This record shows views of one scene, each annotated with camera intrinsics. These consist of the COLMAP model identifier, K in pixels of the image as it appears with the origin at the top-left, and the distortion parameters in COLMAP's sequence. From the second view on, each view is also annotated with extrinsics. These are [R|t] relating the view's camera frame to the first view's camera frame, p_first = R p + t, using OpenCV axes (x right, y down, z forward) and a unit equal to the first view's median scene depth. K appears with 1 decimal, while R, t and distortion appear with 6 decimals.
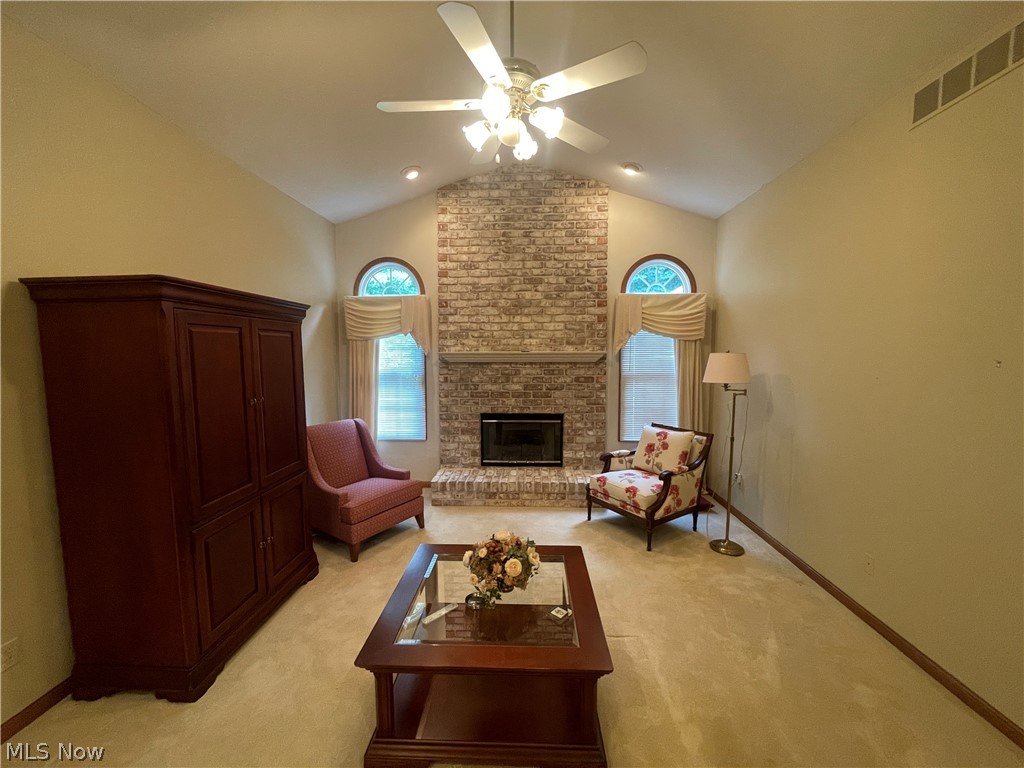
lens RADIAL K [[415.3, 0, 512.4], [0, 415.3, 382.1], [0, 0, 1]] dist [0.000106, 0.000086]
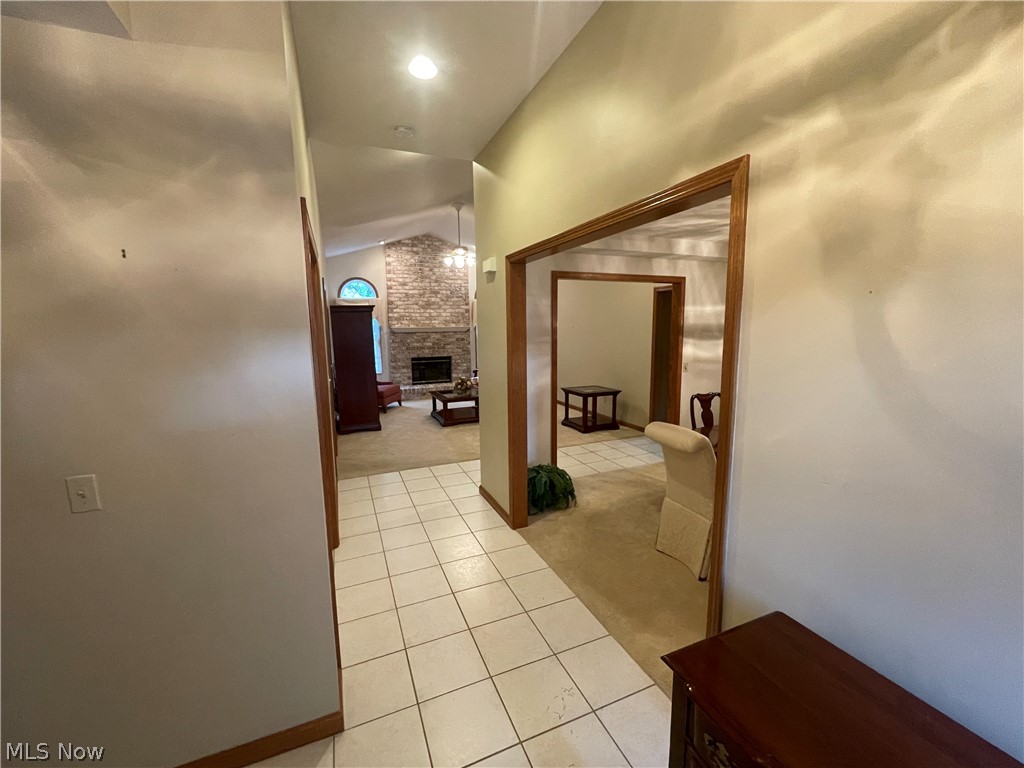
lens RADIAL K [[415.3, 0, 512.4], [0, 415.3, 382.1], [0, 0, 1]] dist [0.000106, 0.000086]
pose [[0.902469, -0.068565, 0.425262, -0.512602], [0.044184, 0.996778, 0.066946, 0.081720], [-0.428482, -0.041627, 0.902591, -1.058340]]
